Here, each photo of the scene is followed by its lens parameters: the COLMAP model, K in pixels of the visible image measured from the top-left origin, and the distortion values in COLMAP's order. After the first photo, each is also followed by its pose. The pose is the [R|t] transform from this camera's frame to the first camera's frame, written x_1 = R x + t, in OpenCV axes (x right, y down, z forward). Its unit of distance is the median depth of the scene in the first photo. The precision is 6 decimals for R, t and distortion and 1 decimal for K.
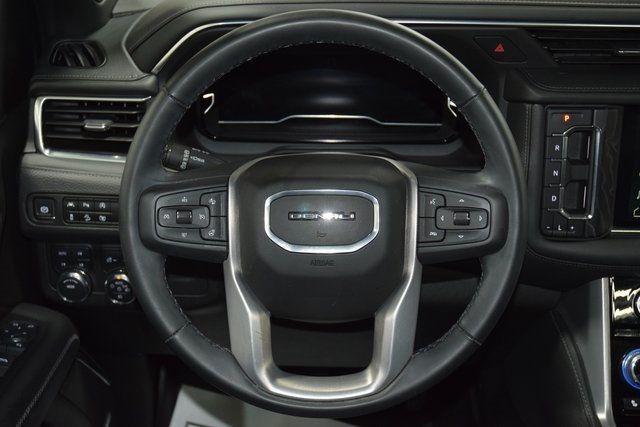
lens RADIAL K [[941.3, 0, 320.0], [0, 941.3, 213.5], [0, 0, 1]] dist [-0.006857, -0.033210]
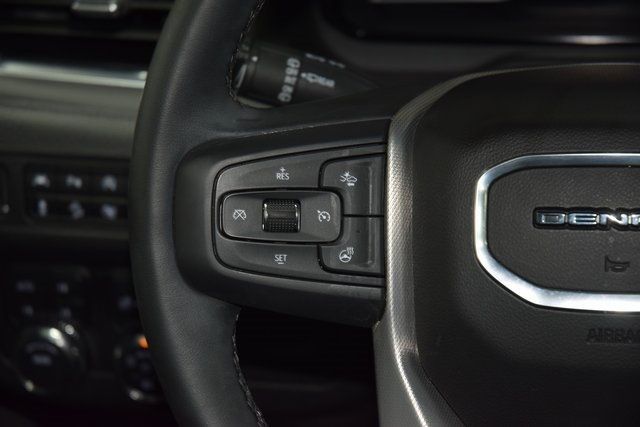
lens RADIAL K [[1840.0, 0, 320.0], [0, 1840.0, 213.5], [0, 0, 1]] dist [0.425528, -0.464881]
pose [[0.990825, 0.015258, -0.134285, -0.017348], [-0.014126, 0.999856, 0.009377, -0.005241], [0.134409, -0.007394, 0.990898, 0.189575]]
